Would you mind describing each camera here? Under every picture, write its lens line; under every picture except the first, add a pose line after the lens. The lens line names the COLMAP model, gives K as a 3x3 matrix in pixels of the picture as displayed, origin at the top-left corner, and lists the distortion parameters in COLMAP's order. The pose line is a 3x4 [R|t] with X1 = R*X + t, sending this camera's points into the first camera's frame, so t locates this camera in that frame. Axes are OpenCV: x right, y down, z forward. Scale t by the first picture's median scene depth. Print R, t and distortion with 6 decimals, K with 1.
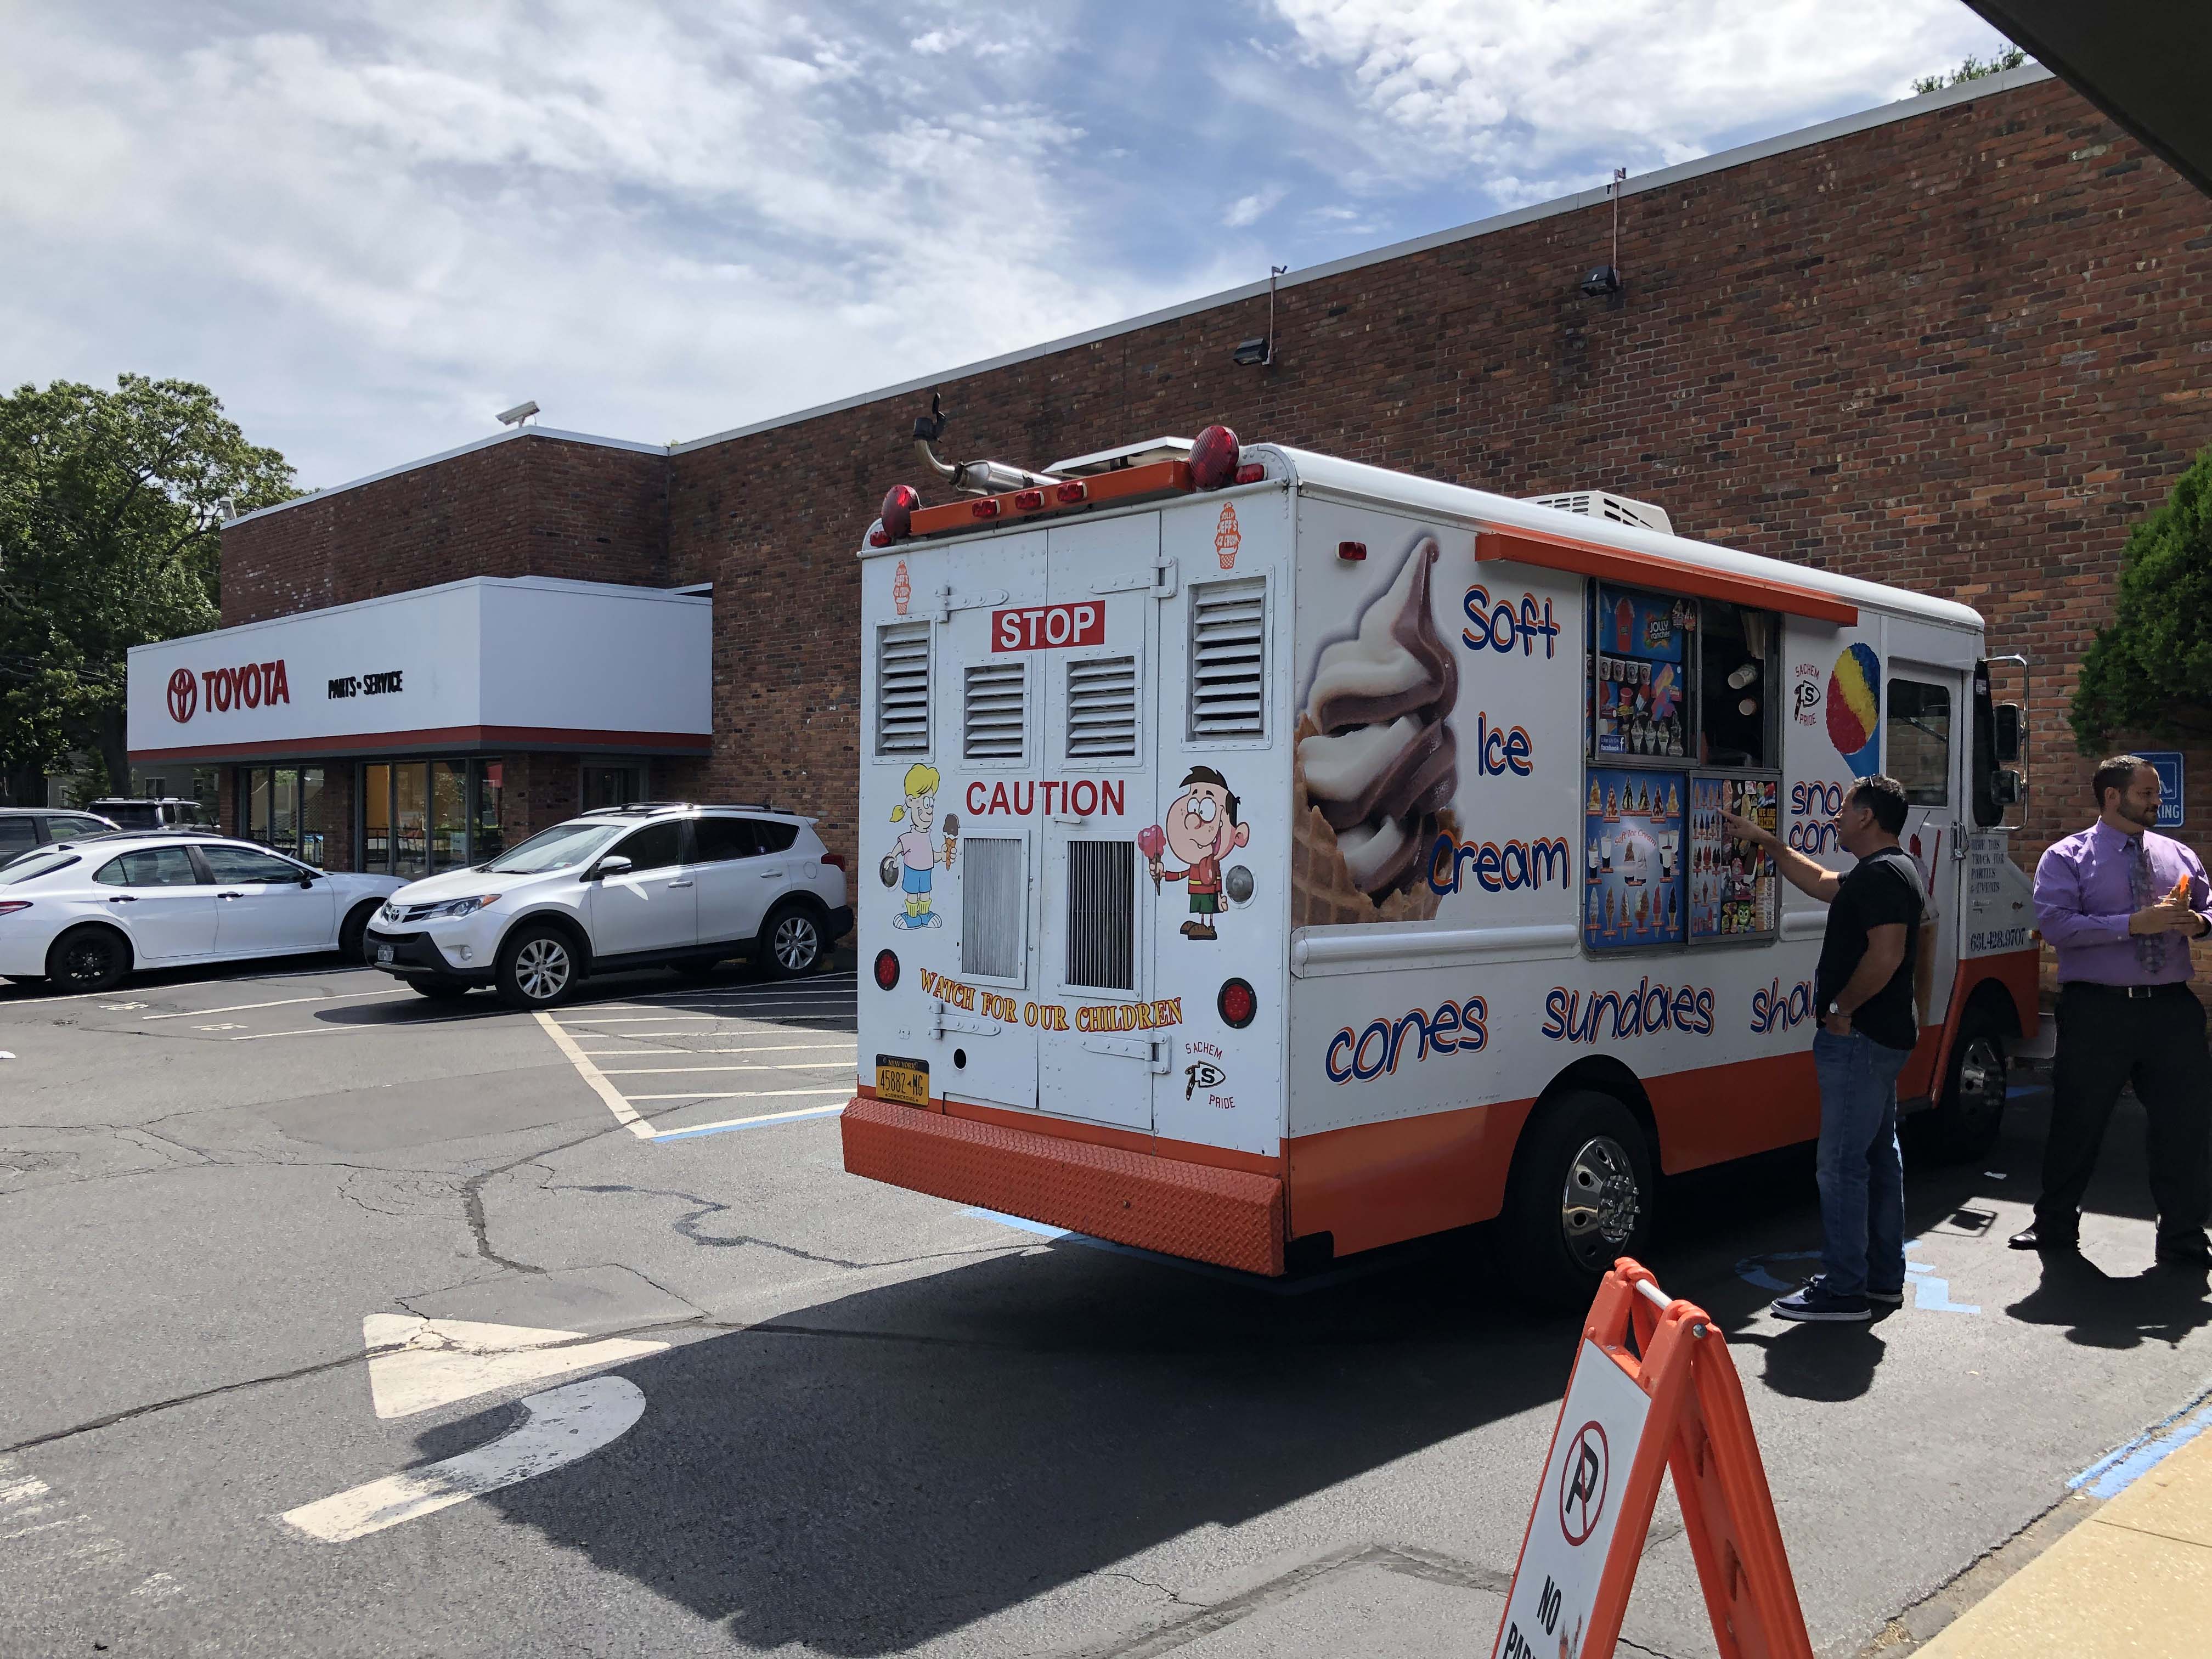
lens RADIAL K [[1812.1, 0, 1116.1], [0, 1812.1, 812.2], [0, 0, 1]] dist [0.039075, -0.029567]
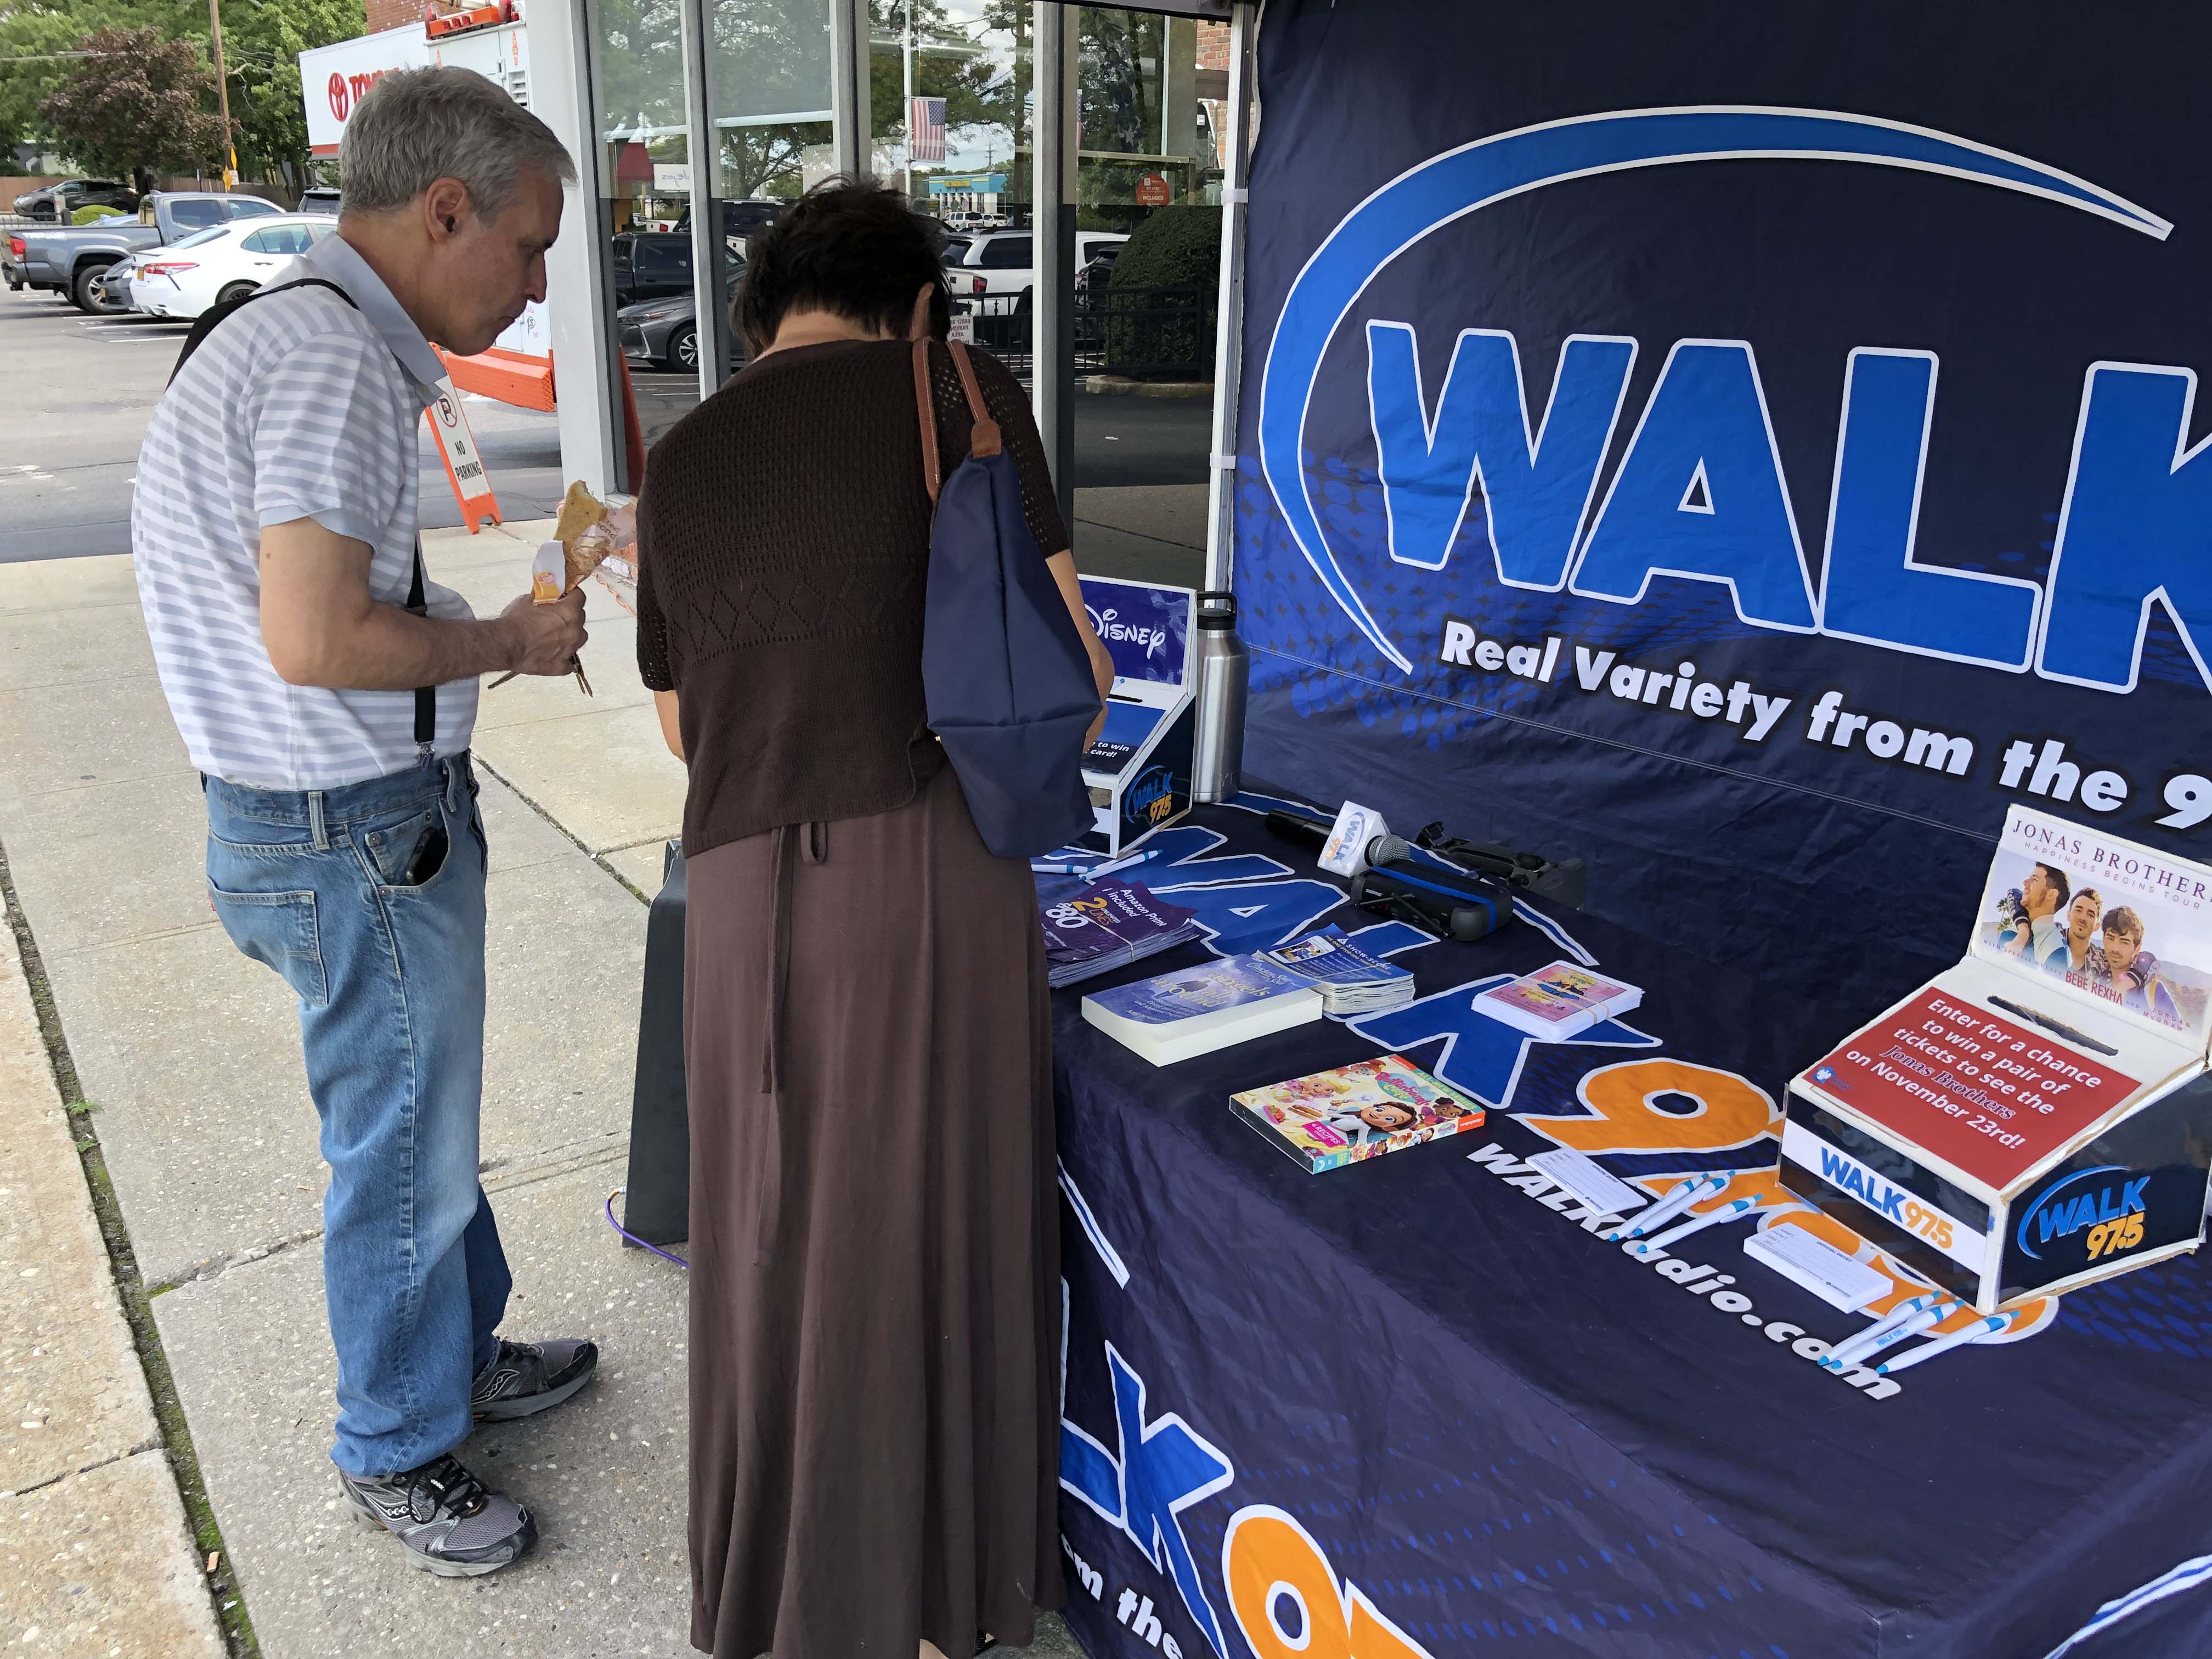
lens RADIAL K [[1812.1, 0, 1122.8], [0, 1812.1, 796.8], [0, 0, 1]] dist [0.039075, -0.029567]
pose [[0.988263, 0.048060, -0.145007, 0.204368], [-0.001108, 0.951454, 0.307788, 0.003303], [0.152760, -0.304015, 0.940340, -0.205094]]
